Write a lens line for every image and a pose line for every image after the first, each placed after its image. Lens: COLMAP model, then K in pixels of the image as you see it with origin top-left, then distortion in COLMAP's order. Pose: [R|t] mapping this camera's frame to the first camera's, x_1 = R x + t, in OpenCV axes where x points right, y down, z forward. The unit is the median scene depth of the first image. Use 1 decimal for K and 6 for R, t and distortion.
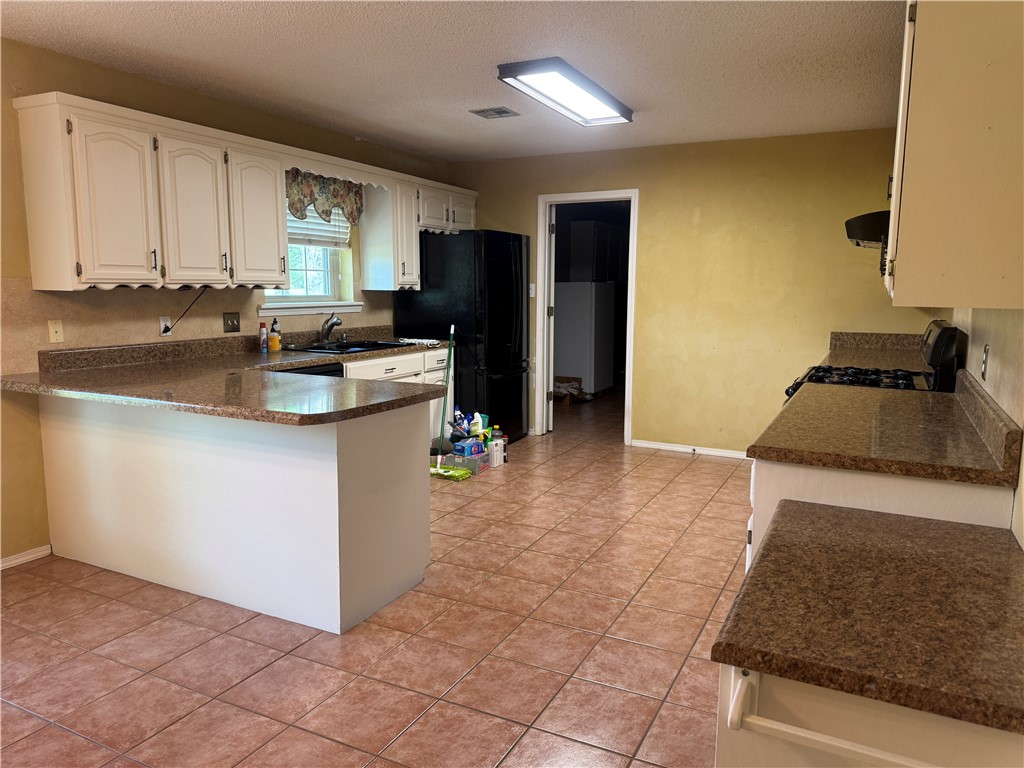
lens RADIAL K [[715.1, 0, 512.0], [0, 715.1, 384.0], [0, 0, 1]] dist [0.086857, -0.118114]
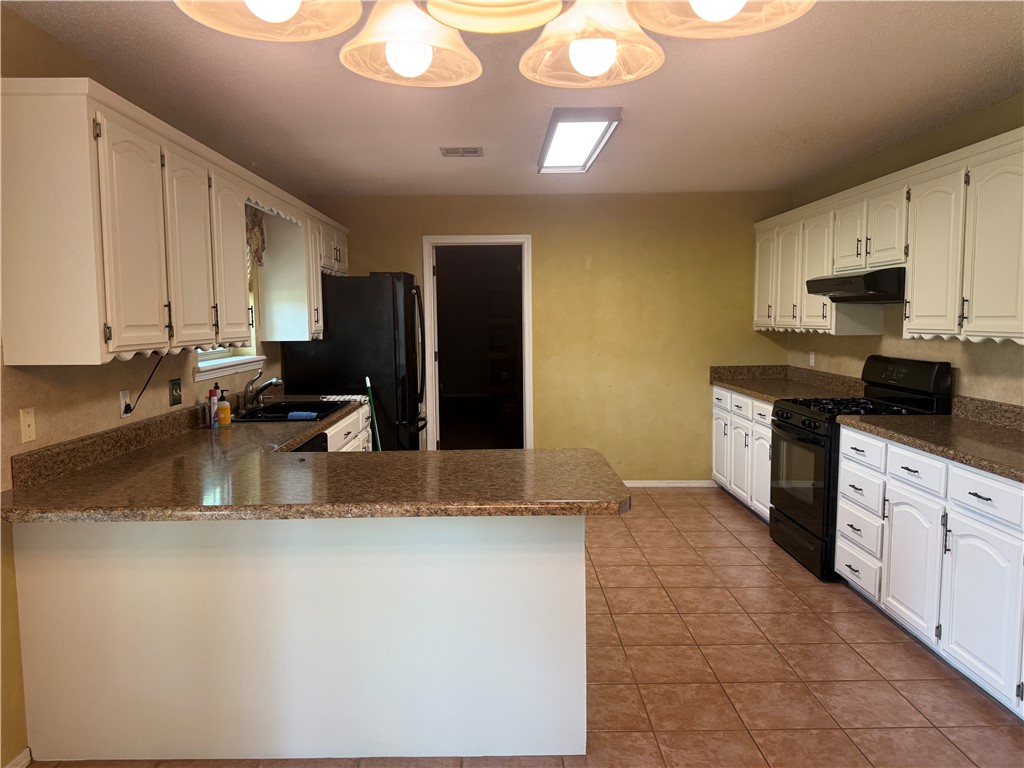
lens RADIAL K [[720.4, 0, 512.0], [0, 720.4, 384.0], [0, 0, 1]] dist [0.094713, -0.117823]
pose [[0.889806, -0.057160, 0.452745, -0.413136], [0.078587, 0.996496, -0.028642, -0.042765], [-0.449522, 0.061066, 0.891180, 0.147880]]
